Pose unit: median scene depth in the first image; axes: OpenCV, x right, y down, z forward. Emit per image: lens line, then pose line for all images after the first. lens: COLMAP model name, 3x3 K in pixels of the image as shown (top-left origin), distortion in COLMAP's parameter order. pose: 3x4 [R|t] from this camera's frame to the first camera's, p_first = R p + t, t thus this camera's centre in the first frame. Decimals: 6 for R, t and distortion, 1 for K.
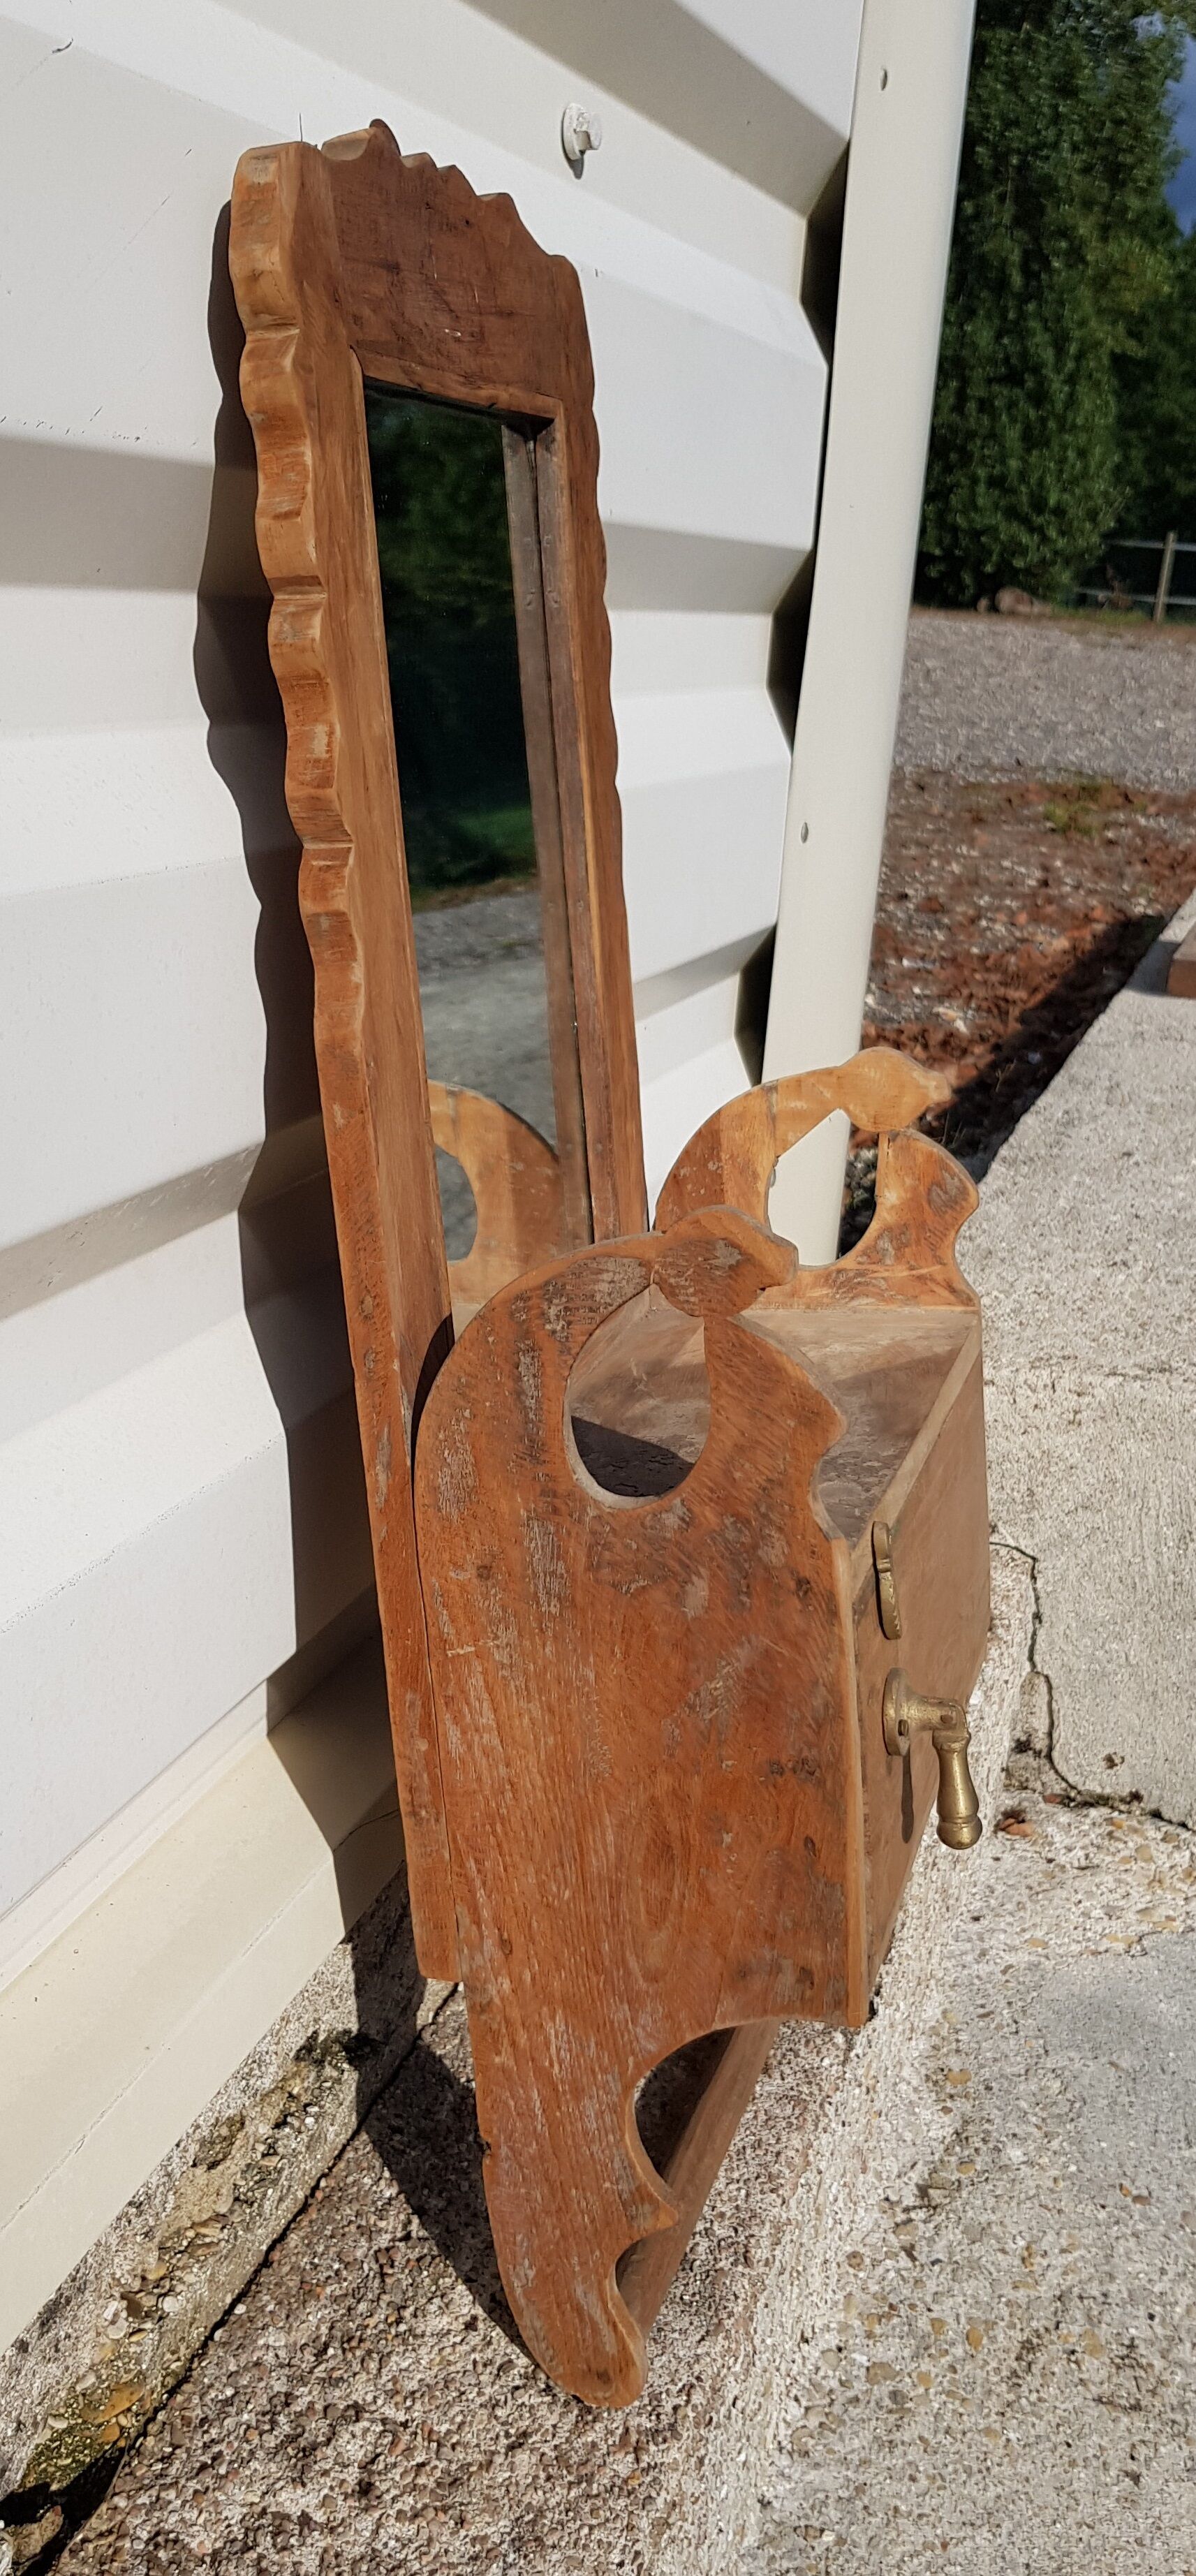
lens RADIAL K [[2181.0, 0, 607.1], [0, 2181.0, 1396.9], [0, 0, 1]] dist [0.009487, -0.008359]
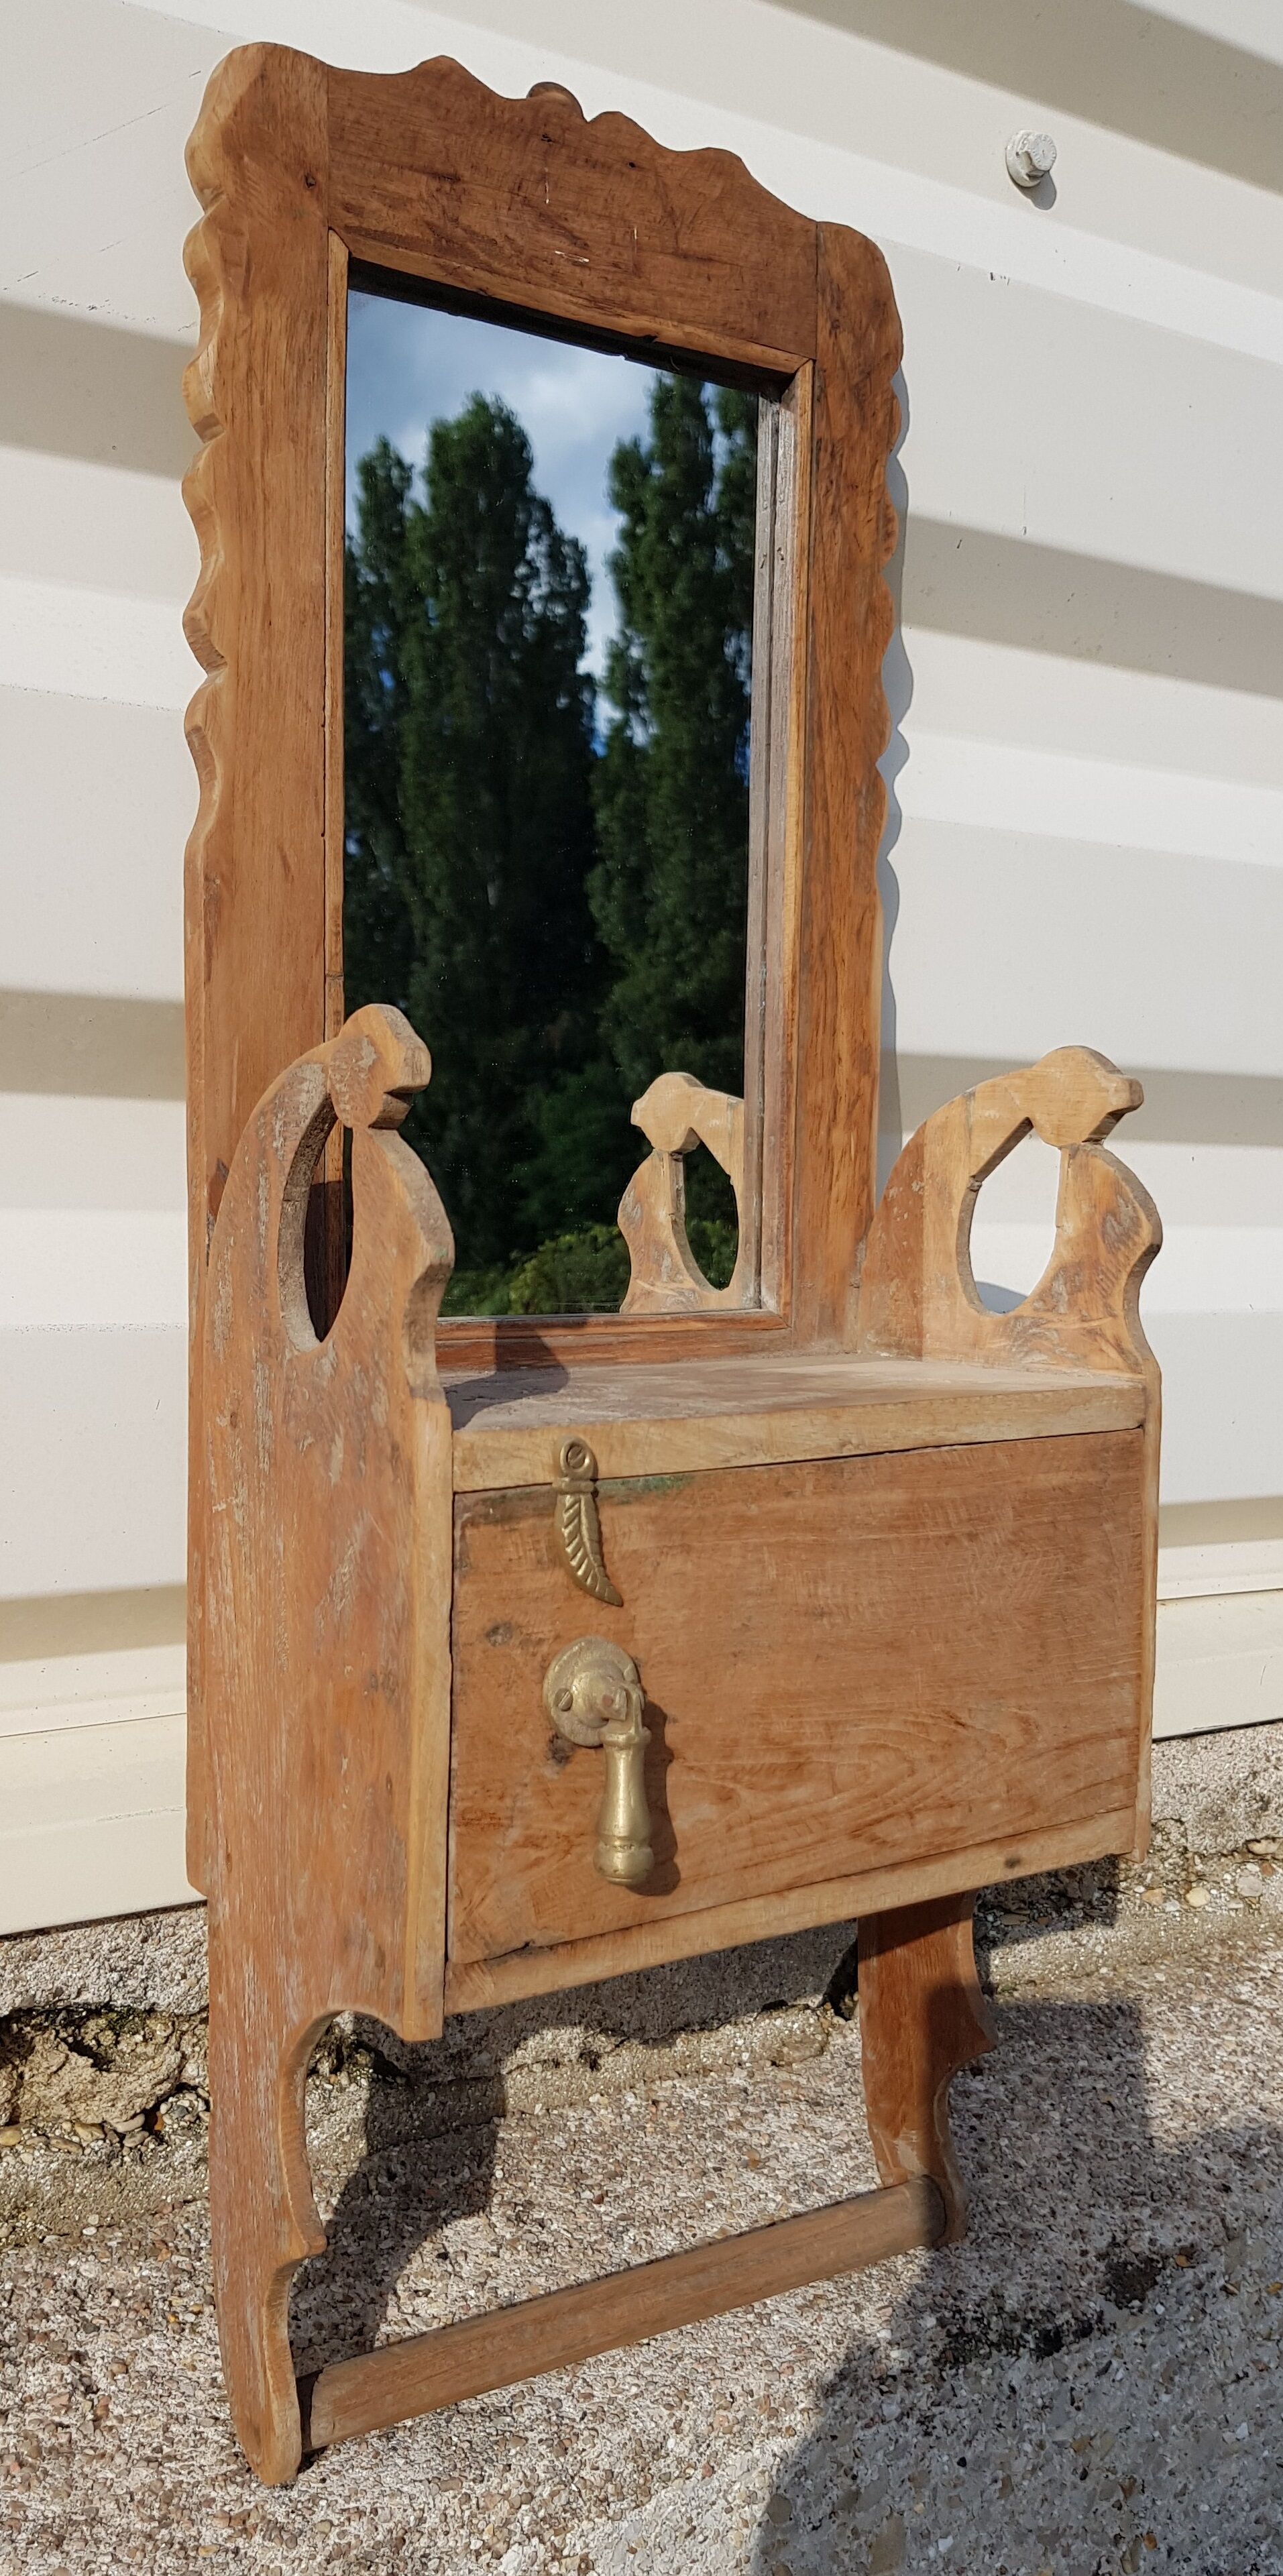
lens RADIAL K [[2094.8, 0, 576.7], [0, 2094.8, 1369.9], [0, 0, 1]] dist [0.040969, -0.090541]
pose [[0.770914, 0.135782, -0.622298, 0.546484], [-0.259733, 0.959106, -0.112490, 0.108341], [0.581575, 0.248351, 0.774656, 0.329918]]
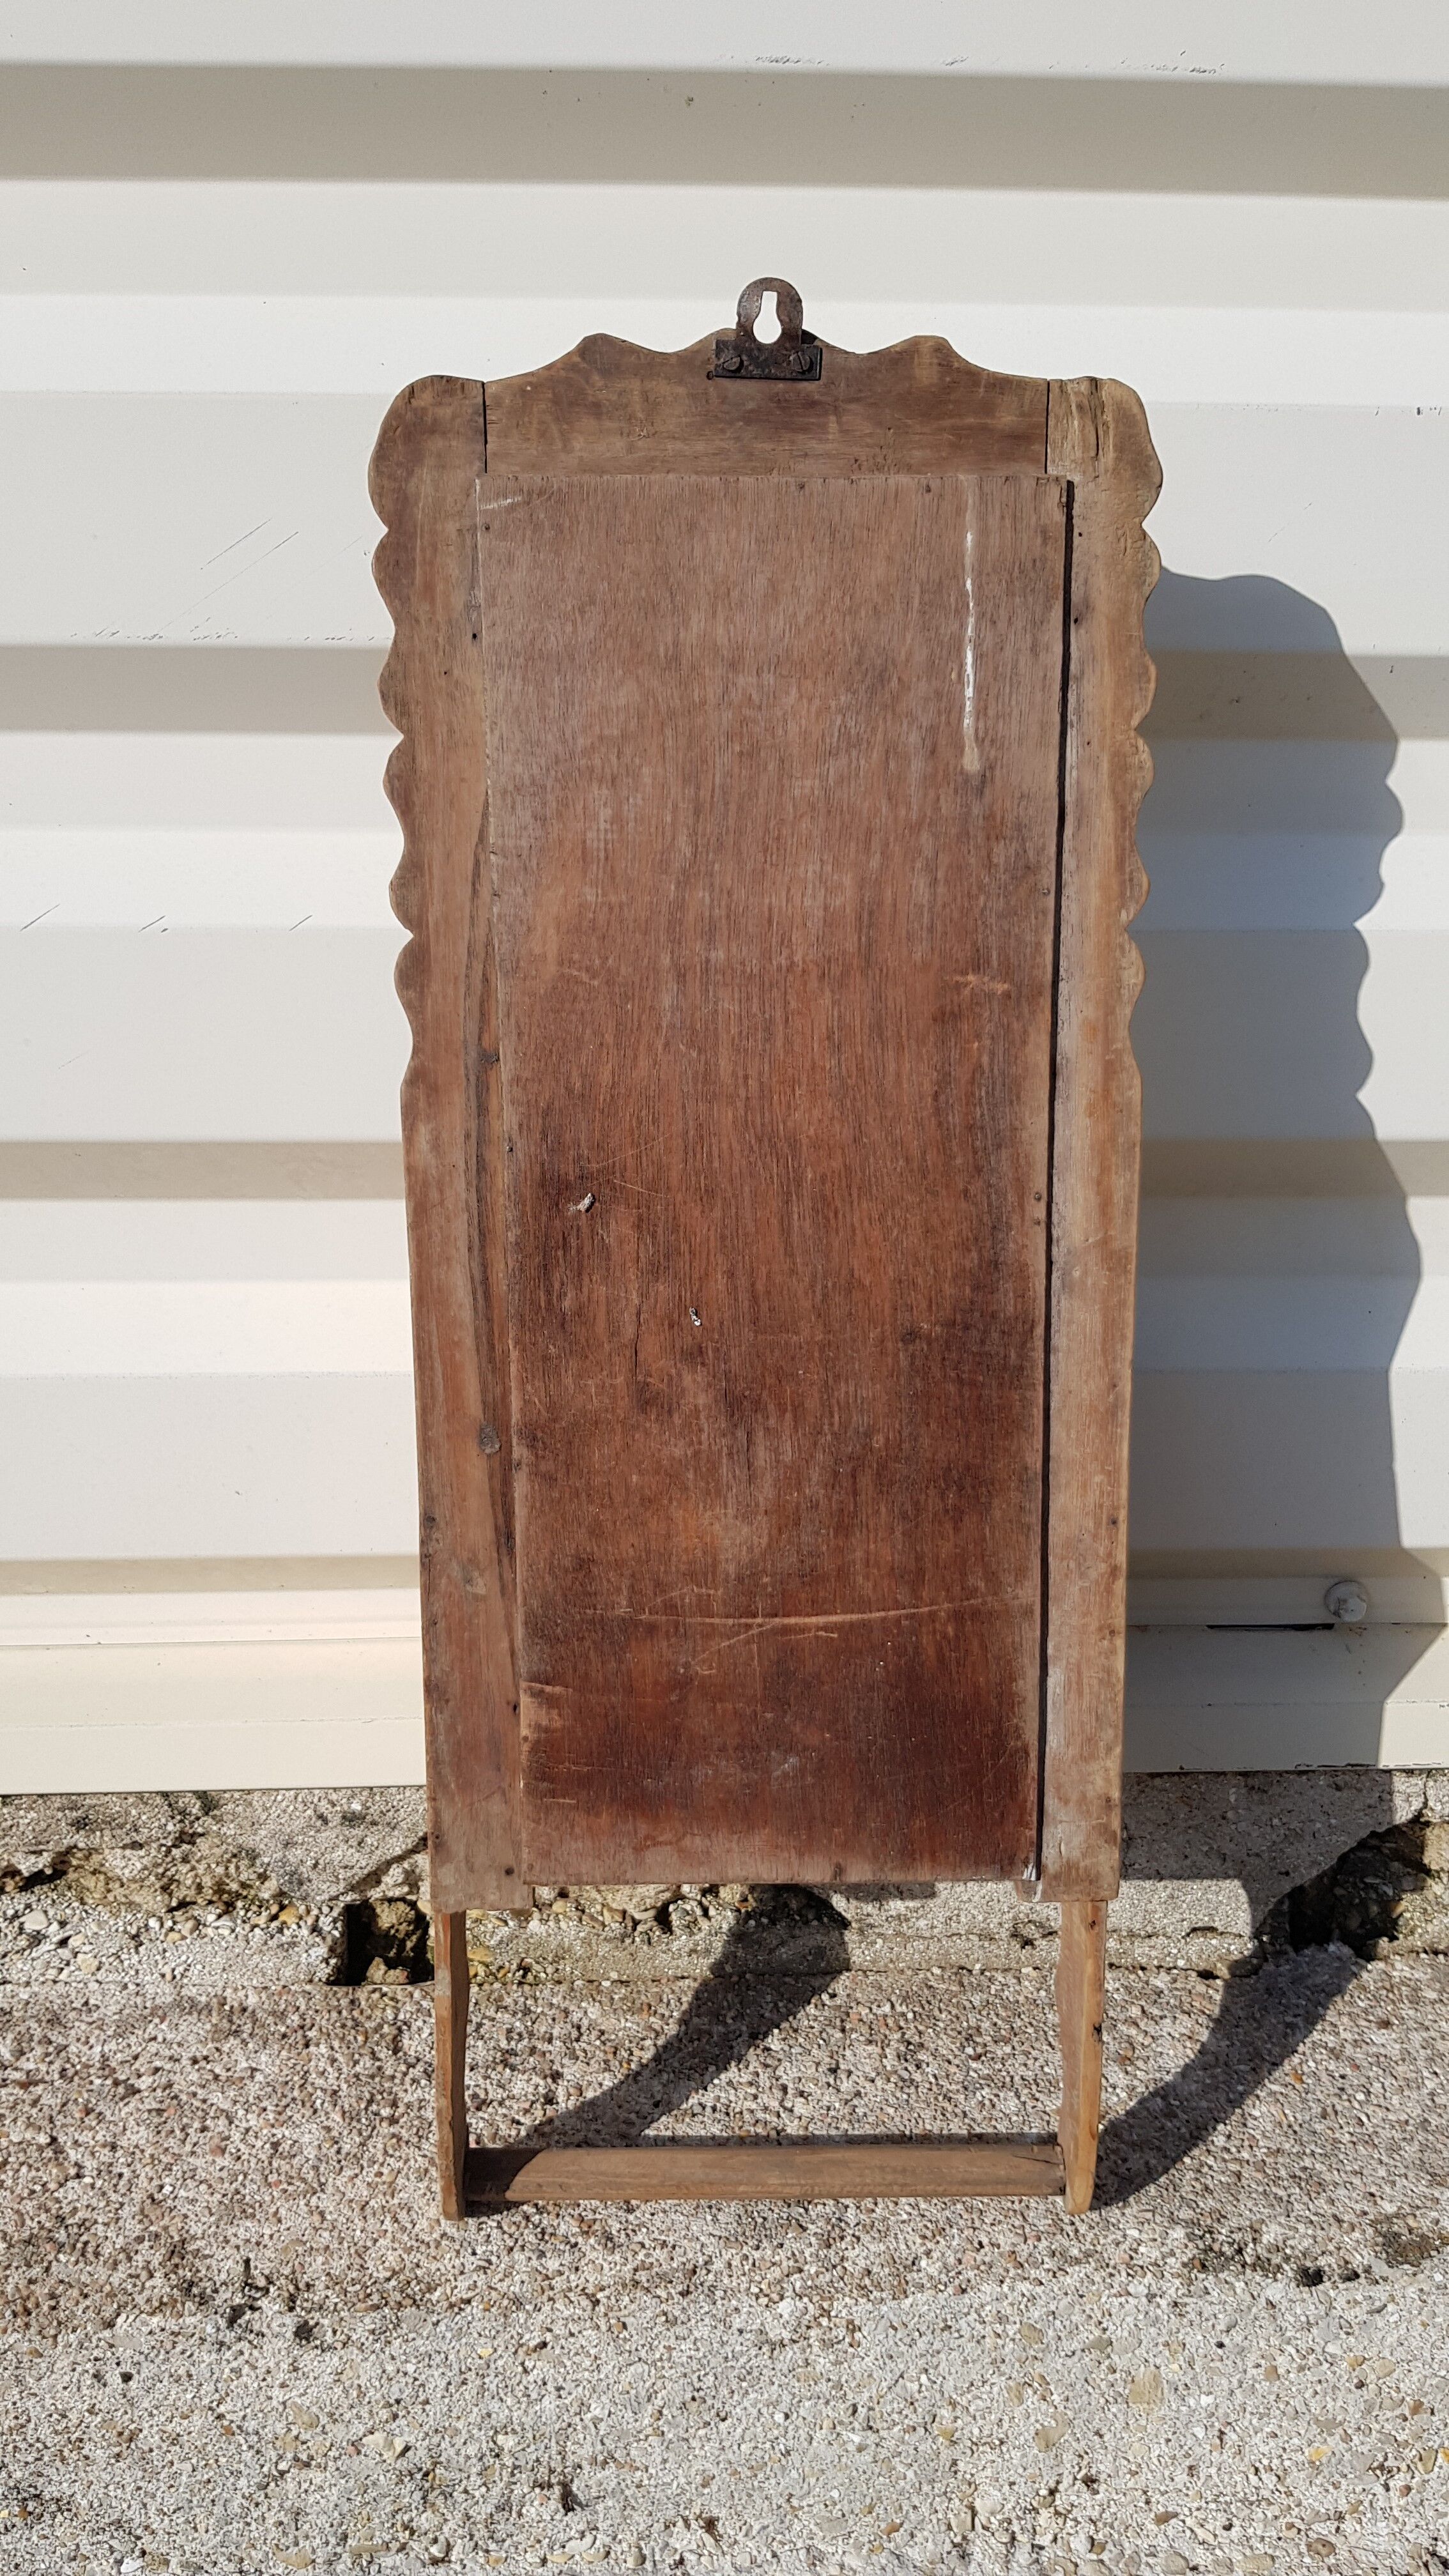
lens RADIAL K [[1999.2, 0, 730.4], [0, 1999.2, 1307.6], [0, 0, 1]] dist [0.028588, -0.089701]
pose [[0.368548, 0.283590, -0.885296, 0.875028], [-0.306512, 0.936147, 0.172278, -0.218082], [0.877624, 0.207861, 0.431938, 0.469958]]
